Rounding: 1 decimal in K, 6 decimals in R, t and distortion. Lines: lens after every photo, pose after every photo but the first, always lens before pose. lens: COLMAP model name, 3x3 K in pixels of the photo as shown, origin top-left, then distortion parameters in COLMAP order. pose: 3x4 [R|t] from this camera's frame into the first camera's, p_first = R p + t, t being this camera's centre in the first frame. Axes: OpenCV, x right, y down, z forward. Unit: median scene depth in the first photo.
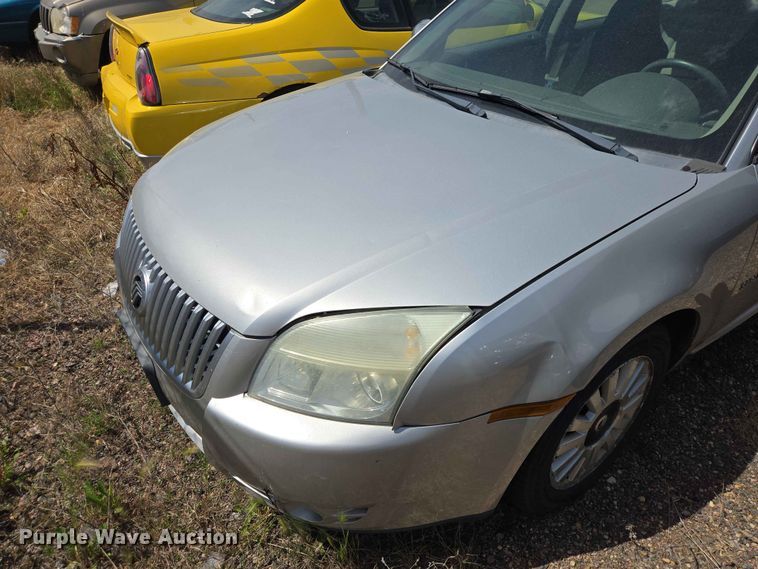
lens RADIAL K [[505.6, 0, 376.8], [0, 505.6, 283.1], [0, 0, 1]] dist [0.062710, -0.054773]
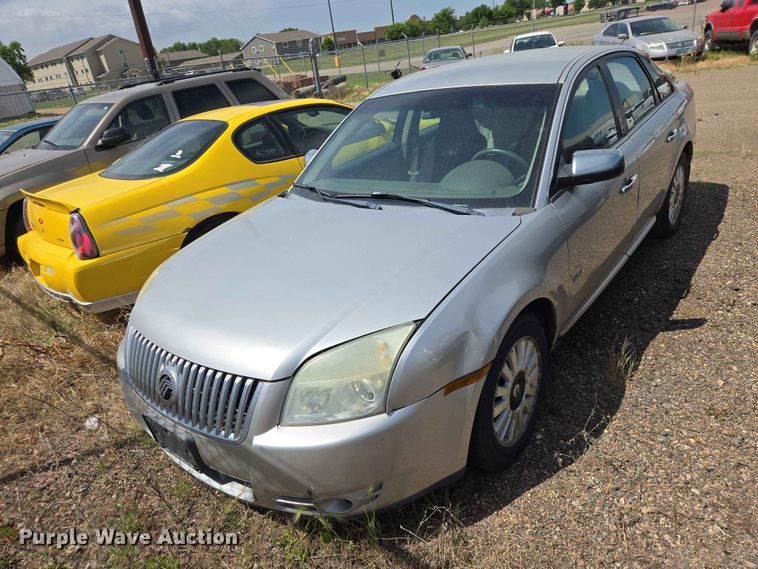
lens RADIAL K [[505.6, 0, 376.8], [0, 505.6, 283.1], [0, 0, 1]] dist [0.062710, -0.054773]
pose [[0.951983, -0.230495, 0.201498, -0.140205], [0.264047, 0.951255, -0.159351, 0.100705], [-0.154946, 0.204904, 0.966440, -0.348186]]
